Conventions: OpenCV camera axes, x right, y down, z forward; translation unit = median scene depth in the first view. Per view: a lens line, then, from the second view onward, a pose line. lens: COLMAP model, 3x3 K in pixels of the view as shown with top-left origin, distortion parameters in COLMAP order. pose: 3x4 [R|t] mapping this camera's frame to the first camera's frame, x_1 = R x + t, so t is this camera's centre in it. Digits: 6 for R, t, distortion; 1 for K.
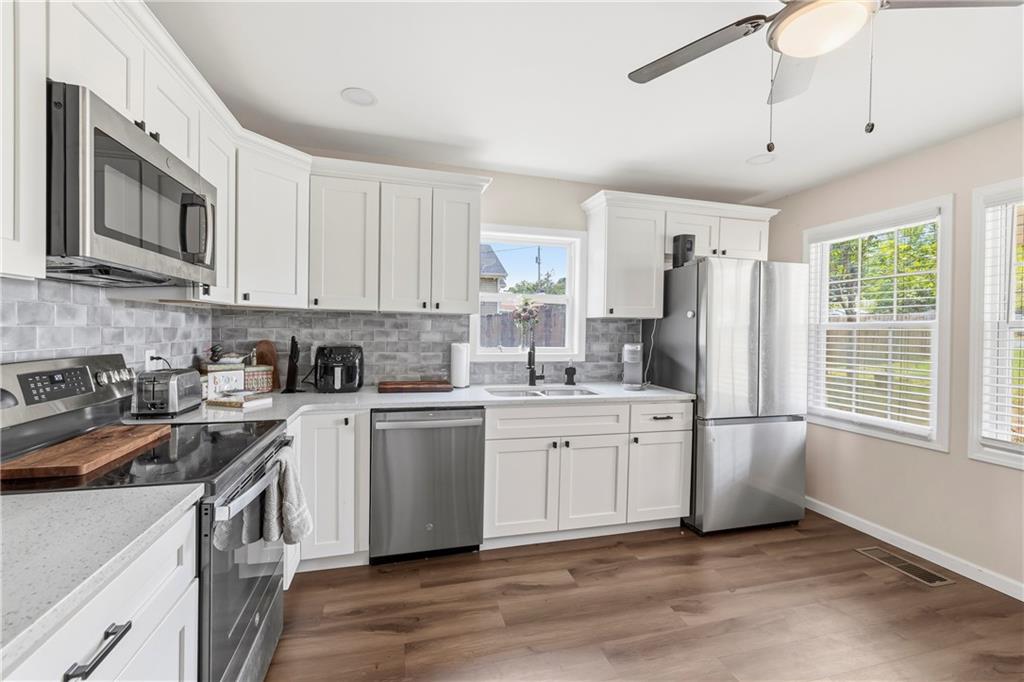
lens RADIAL K [[429.9, 0, 507.0], [0, 429.9, 337.8], [0, 0, 1]] dist [0.000504, 0.000275]
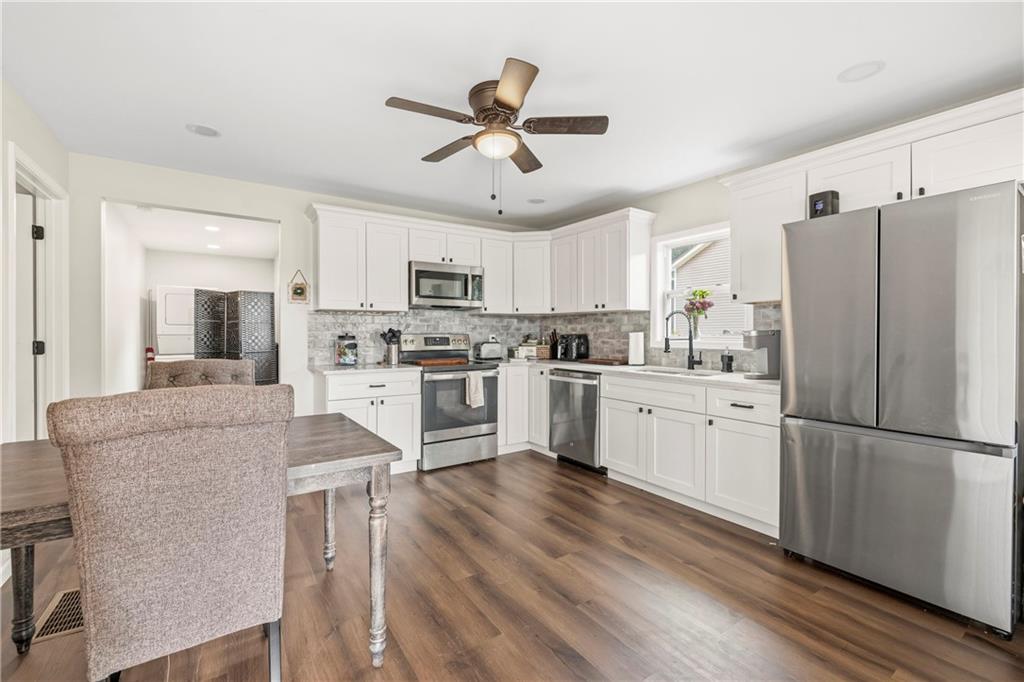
lens RADIAL K [[429.9, 0, 507.0], [0, 429.9, 337.8], [0, 0, 1]] dist [0.000504, 0.000275]
pose [[0.329766, -0.006646, -0.944039, 1.127972], [-0.012324, 0.999860, -0.011344, 0.055575], [0.943982, 0.015375, 0.329638, 0.206588]]
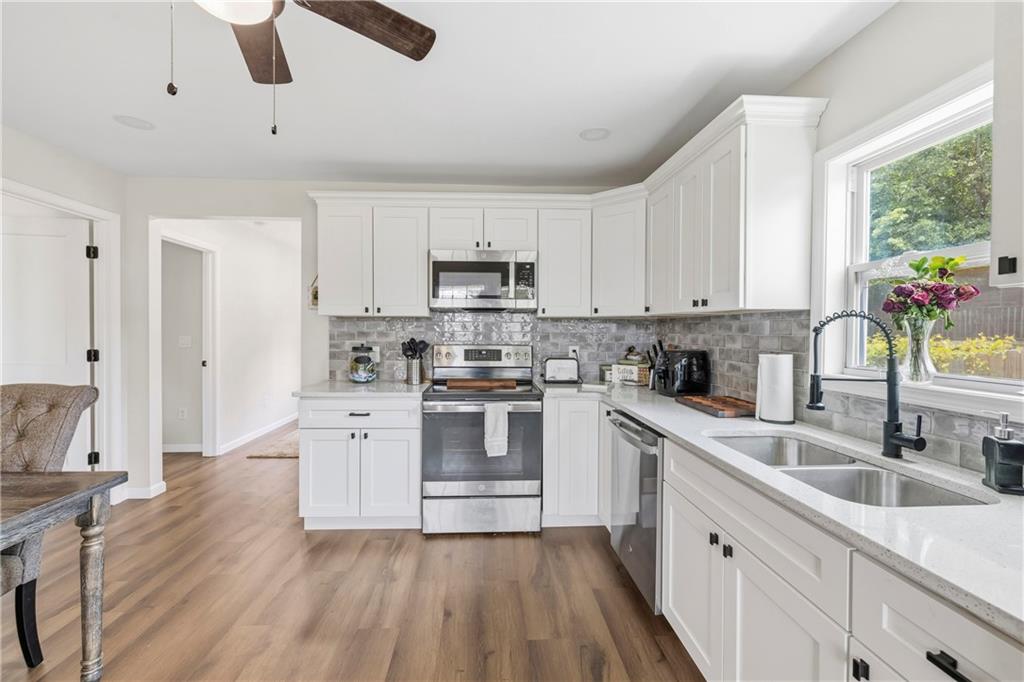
lens RADIAL K [[429.9, 0, 507.0], [0, 429.9, 337.8], [0, 0, 1]] dist [0.000504, 0.000275]
pose [[-0.200871, -0.000236, -0.979618, 0.681911], [-0.028051, 0.999591, 0.005511, -0.004873], [0.979216, 0.028586, -0.200796, 0.814015]]
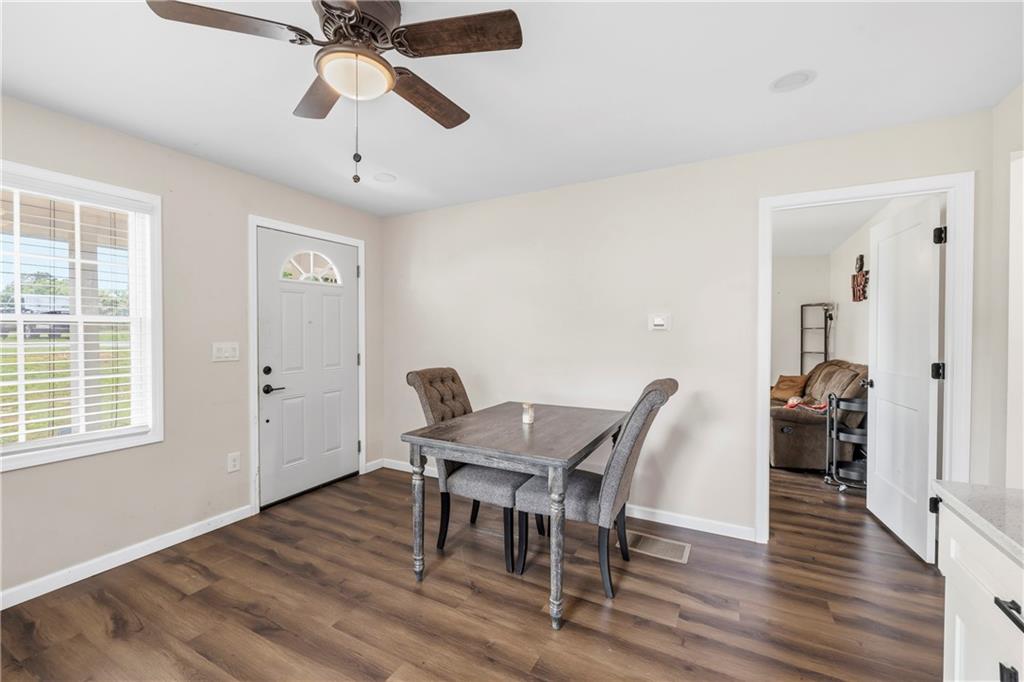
lens RADIAL K [[429.9, 0, 507.0], [0, 429.9, 337.8], [0, 0, 1]] dist [0.000504, 0.000275]
pose [[-0.733568, -0.024581, 0.679172, -0.188752], [0.001048, 0.999304, 0.037299, -0.021170], [-0.679616, 0.028073, -0.733031, 0.737583]]
